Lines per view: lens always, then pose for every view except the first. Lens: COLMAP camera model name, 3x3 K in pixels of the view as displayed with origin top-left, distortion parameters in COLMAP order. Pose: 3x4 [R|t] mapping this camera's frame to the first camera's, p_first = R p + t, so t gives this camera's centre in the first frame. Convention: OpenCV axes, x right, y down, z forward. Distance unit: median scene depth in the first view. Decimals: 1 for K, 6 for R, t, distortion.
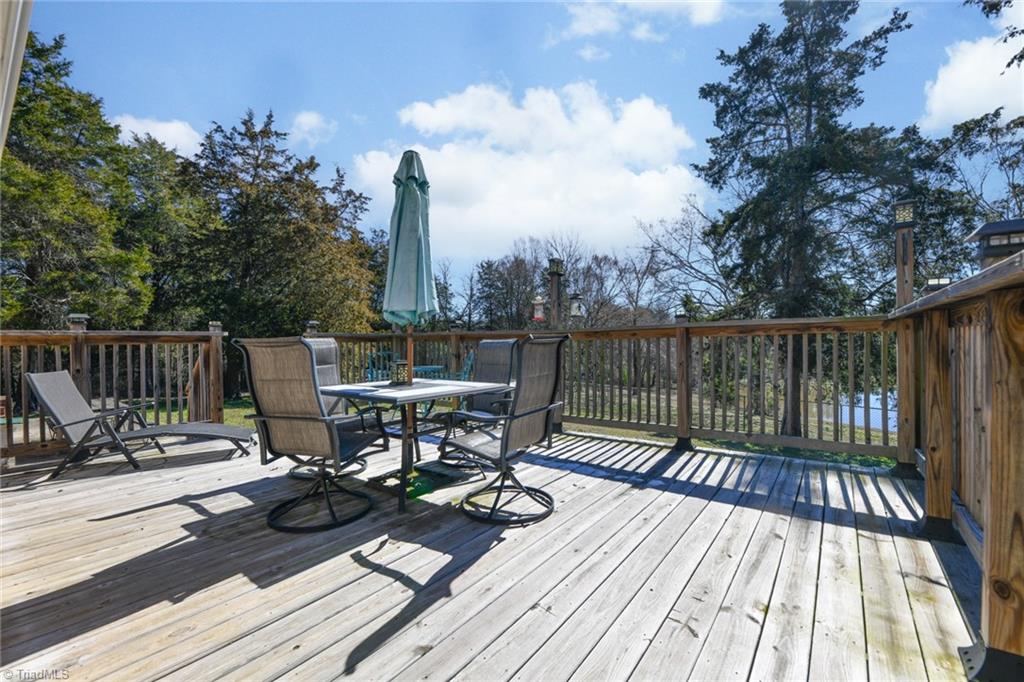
lens RADIAL K [[412.9, 0, 509.1], [0, 412.9, 342.0], [0, 0, 1]] dist [0.017975, -0.007113]
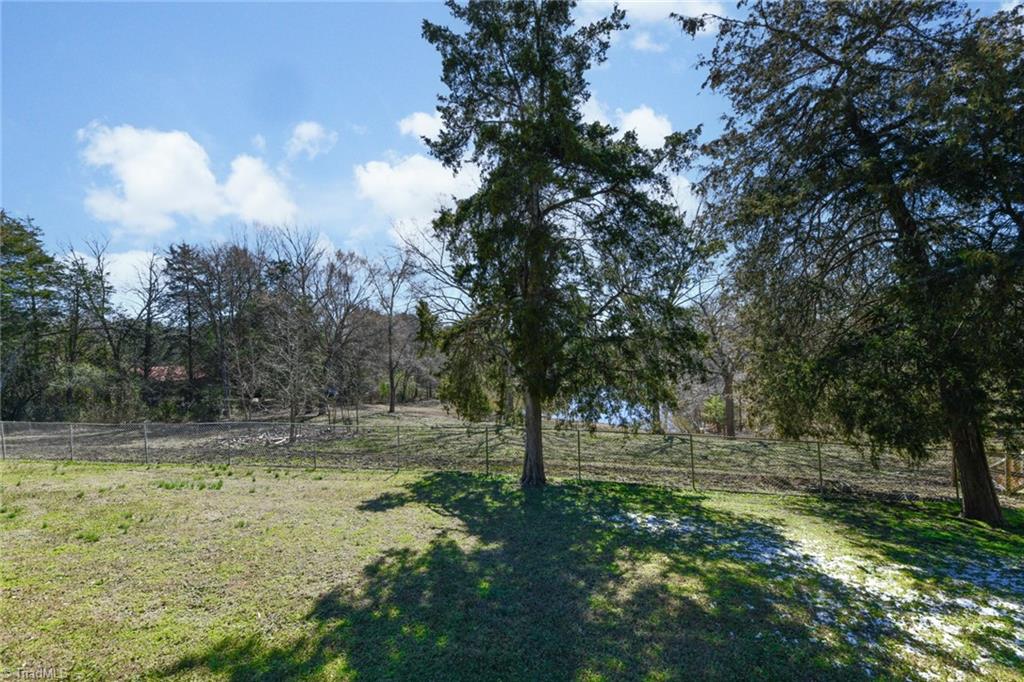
lens RADIAL K [[412.9, 0, 509.1], [0, 412.9, 342.0], [0, 0, 1]] dist [0.017975, -0.007113]
pose [[0.857744, -0.013982, 0.513886, 0.208458], [0.019960, 0.999782, -0.006114, -0.037086], [-0.513689, 0.015501, 0.857836, 0.300801]]
